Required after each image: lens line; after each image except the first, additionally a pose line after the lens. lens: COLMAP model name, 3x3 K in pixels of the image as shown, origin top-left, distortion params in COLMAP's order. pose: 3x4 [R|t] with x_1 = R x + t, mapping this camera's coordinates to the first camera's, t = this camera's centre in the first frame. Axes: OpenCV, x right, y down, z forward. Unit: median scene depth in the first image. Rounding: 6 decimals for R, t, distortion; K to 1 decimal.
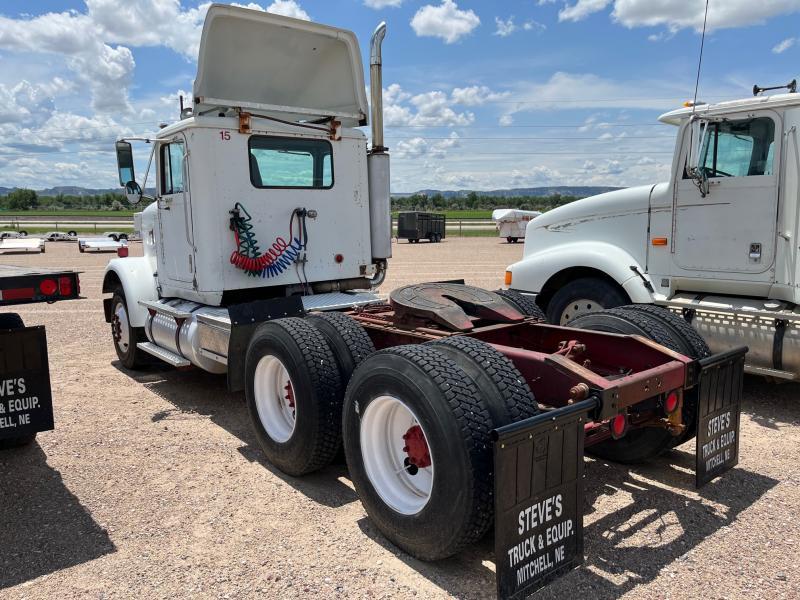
lens RADIAL K [[598.1, 0, 400.0], [0, 598.1, 300.0], [0, 0, 1]] dist [0.053288, -0.073785]
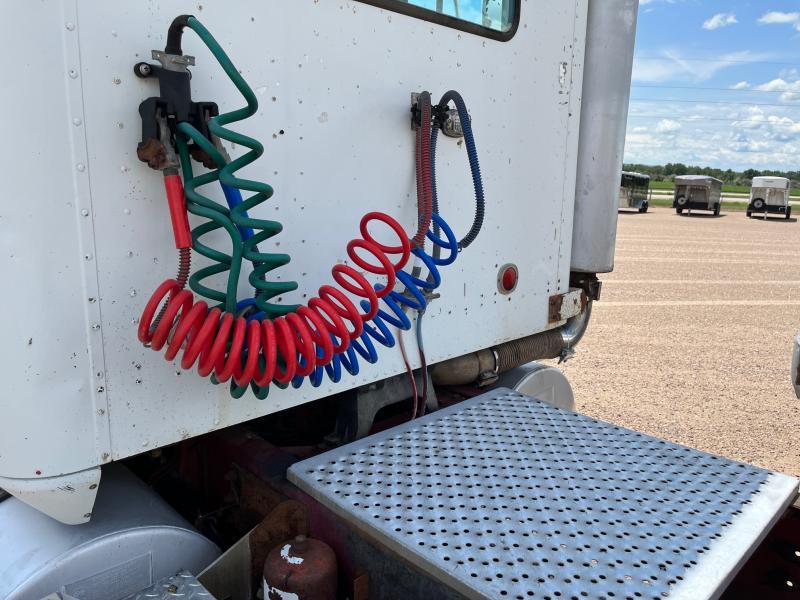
lens RADIAL K [[598.1, 0, 400.0], [0, 598.1, 300.0], [0, 0, 1]] dist [0.053288, -0.073785]
pose [[0.993186, 0.023752, 0.114096, -0.221911], [-0.031741, 0.997131, 0.068722, -0.089454], [-0.112136, -0.071876, 0.991090, 0.799247]]
